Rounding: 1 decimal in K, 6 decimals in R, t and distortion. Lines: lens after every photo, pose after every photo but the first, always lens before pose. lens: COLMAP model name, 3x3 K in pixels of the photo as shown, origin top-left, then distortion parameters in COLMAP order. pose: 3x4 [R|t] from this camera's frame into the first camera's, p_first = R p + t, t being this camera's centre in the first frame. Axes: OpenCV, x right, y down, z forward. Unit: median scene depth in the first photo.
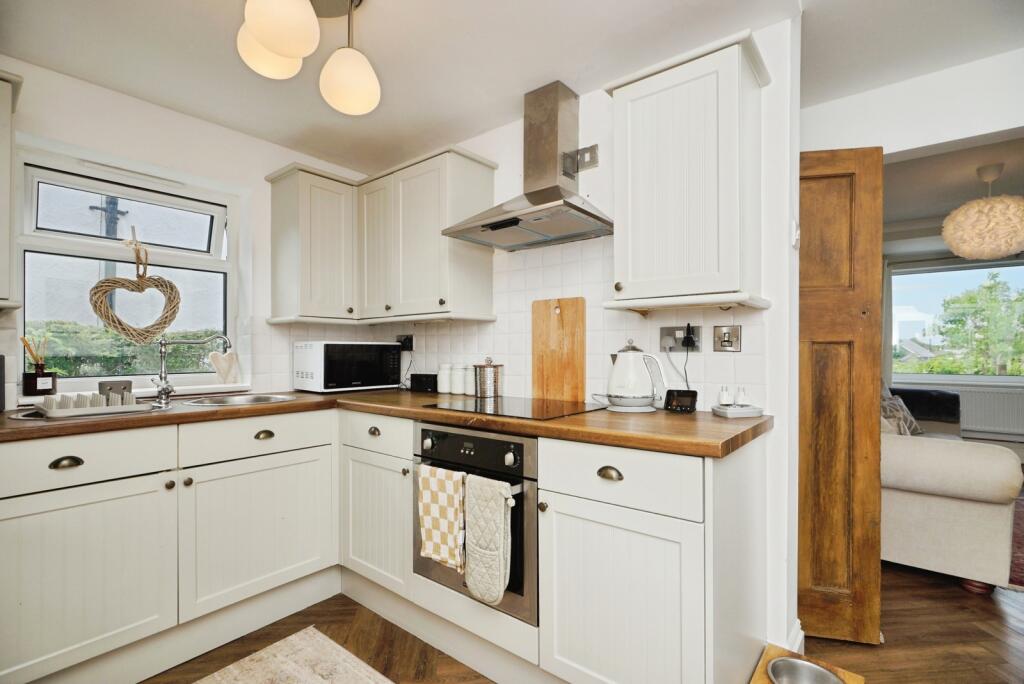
lens RADIAL K [[456.7, 0, 506.2], [0, 456.7, 348.9], [0, 0, 1]] dist [-0.001464, -0.002183]
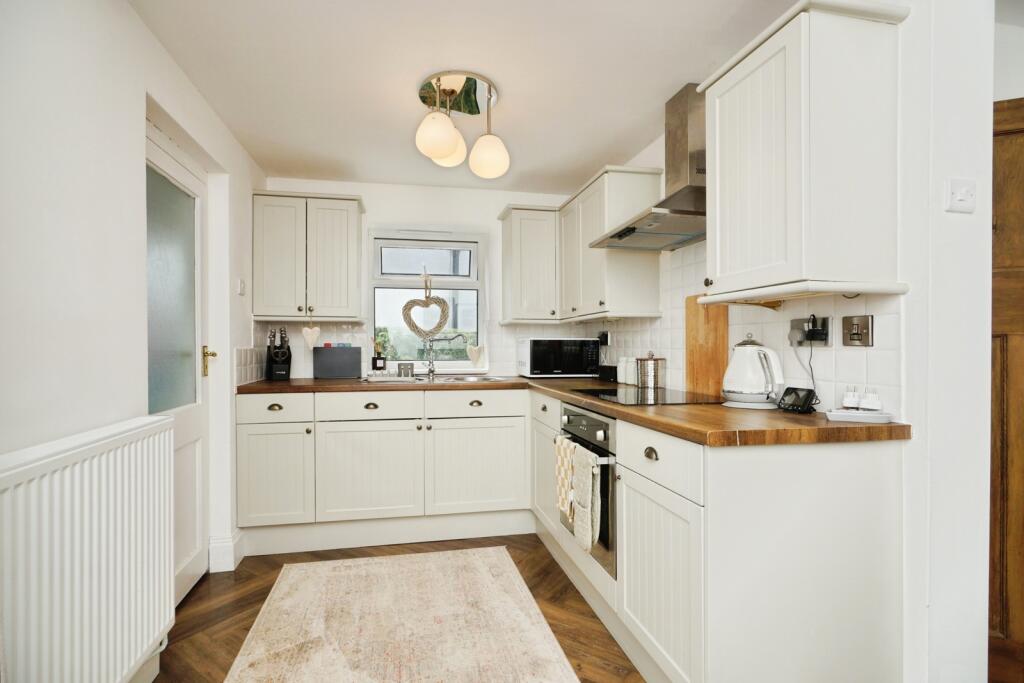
lens RADIAL K [[456.7, 0, 507.4], [0, 456.7, 349.0], [0, 0, 1]] dist [-0.001464, -0.002183]
pose [[0.786356, 0.006852, -0.617735, 0.428298], [-0.000896, 0.999950, 0.009951, 0.003116], [0.617772, -0.007272, 0.786323, -0.068580]]
